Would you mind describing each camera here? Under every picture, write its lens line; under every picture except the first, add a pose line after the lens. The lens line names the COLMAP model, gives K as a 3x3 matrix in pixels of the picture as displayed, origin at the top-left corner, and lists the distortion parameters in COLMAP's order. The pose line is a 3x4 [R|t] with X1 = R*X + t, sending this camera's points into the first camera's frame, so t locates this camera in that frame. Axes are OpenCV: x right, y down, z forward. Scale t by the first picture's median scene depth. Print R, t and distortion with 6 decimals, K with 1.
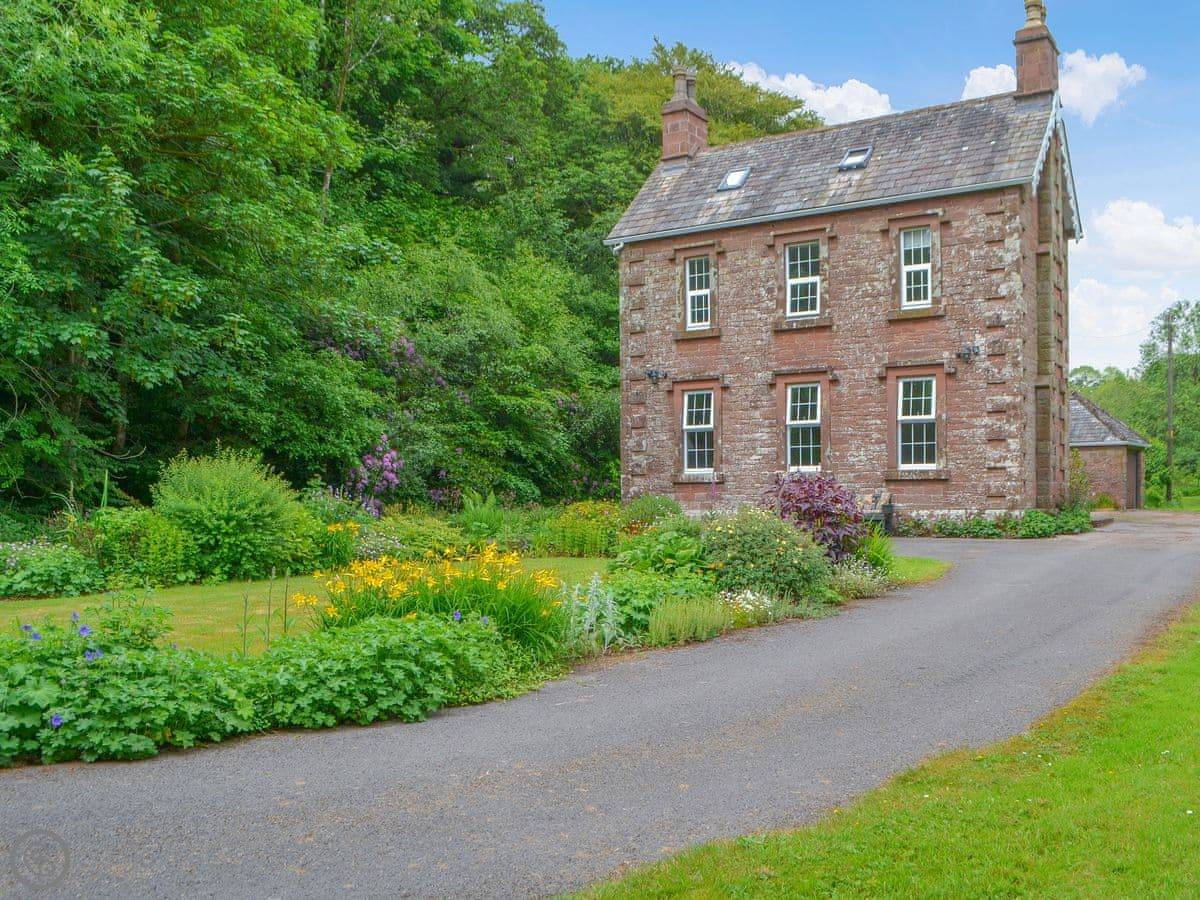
lens RADIAL K [[1067.5, 0, 547.6], [0, 1067.5, 487.9], [0, 0, 1]] dist [-0.056182, -0.006772]
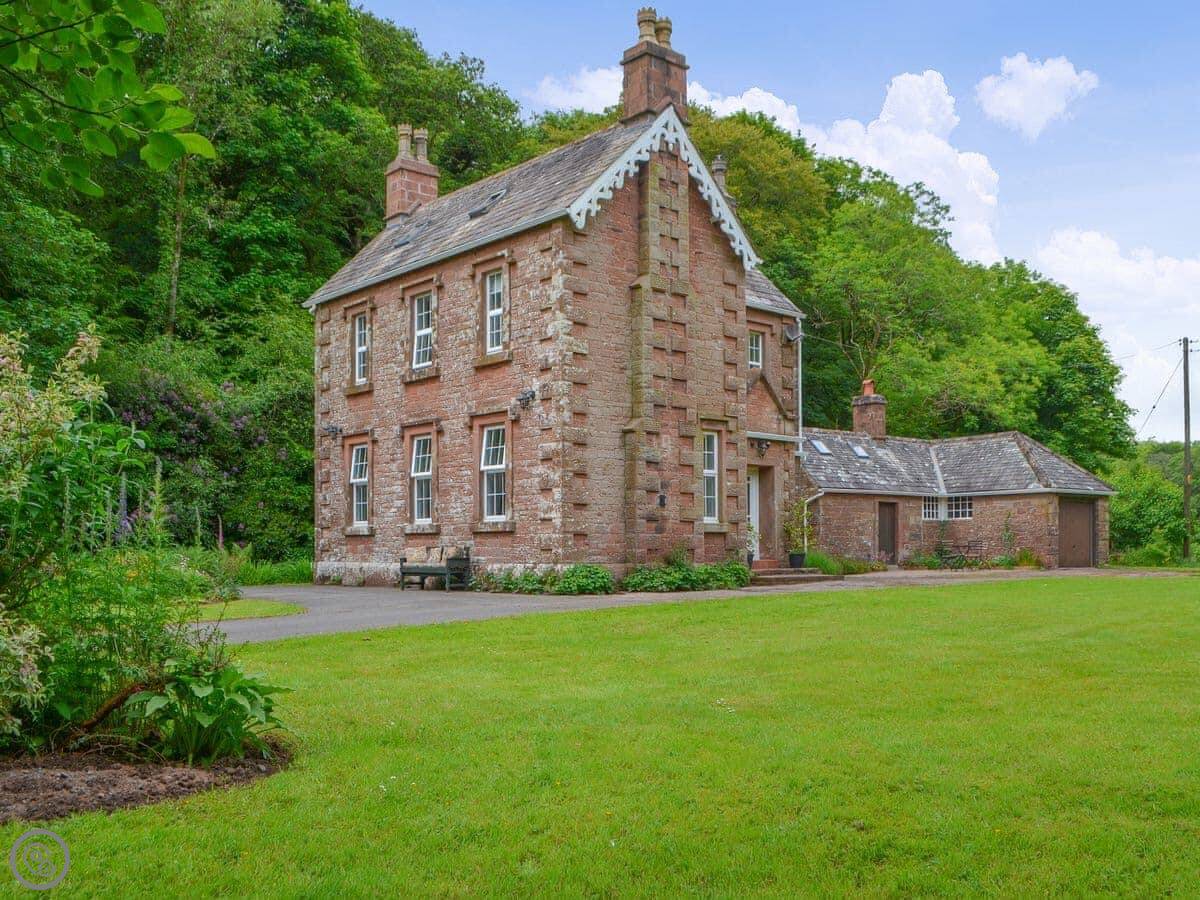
lens RADIAL K [[1067.5, 0, 559.4], [0, 1067.5, 529.6], [0, 0, 1]] dist [-0.056182, -0.006772]
pose [[0.957019, -0.000093, -0.290024, 0.673945], [-0.003457, 0.999925, -0.011728, 0.001340], [0.290004, 0.012227, 0.956947, 0.087866]]
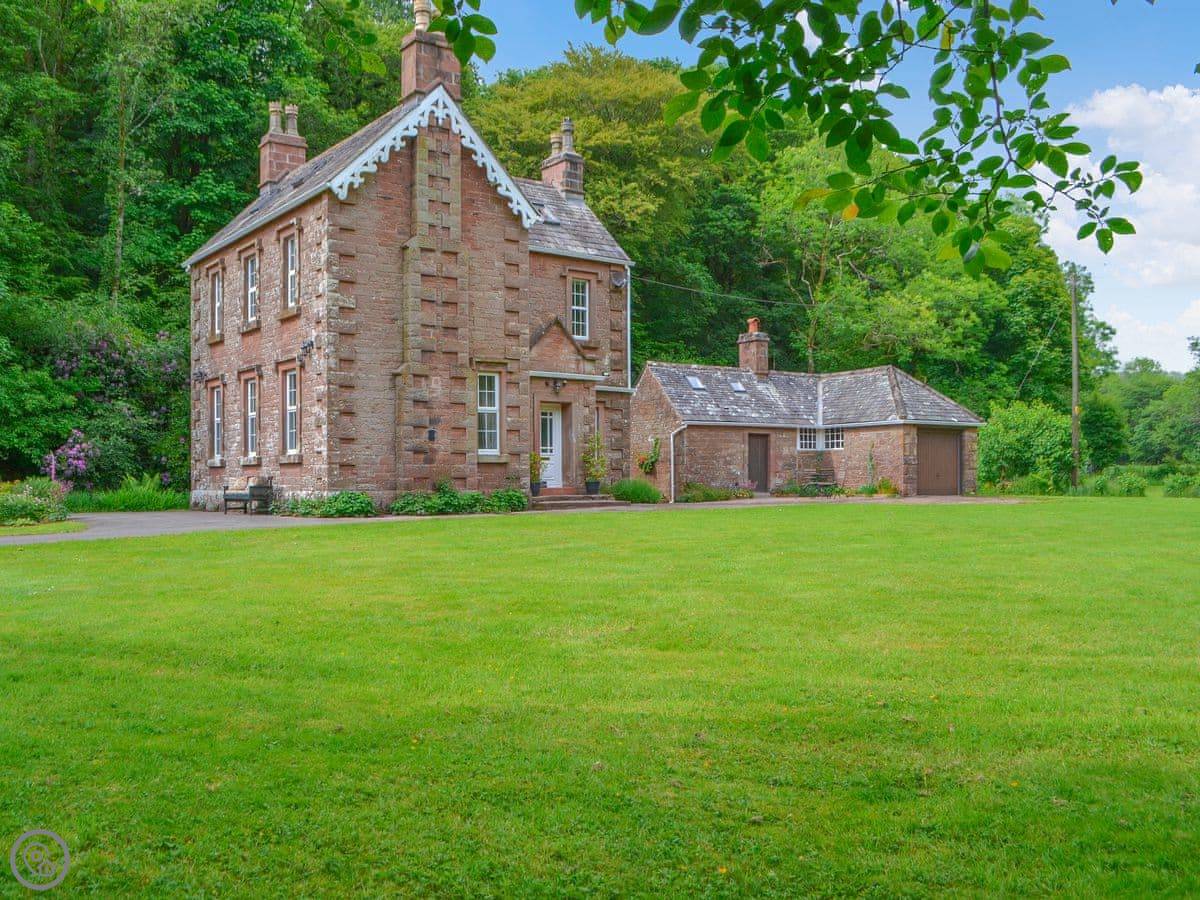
lens RADIAL K [[1067.5, 0, 591.8], [0, 1067.5, 462.2], [0, 0, 1]] dist [-0.056182, -0.006772]
pose [[0.930363, -0.005659, -0.366597, 1.028461], [0.000931, 0.999914, -0.013072, 0.005993], [0.366639, 0.011820, 0.930288, 0.080790]]
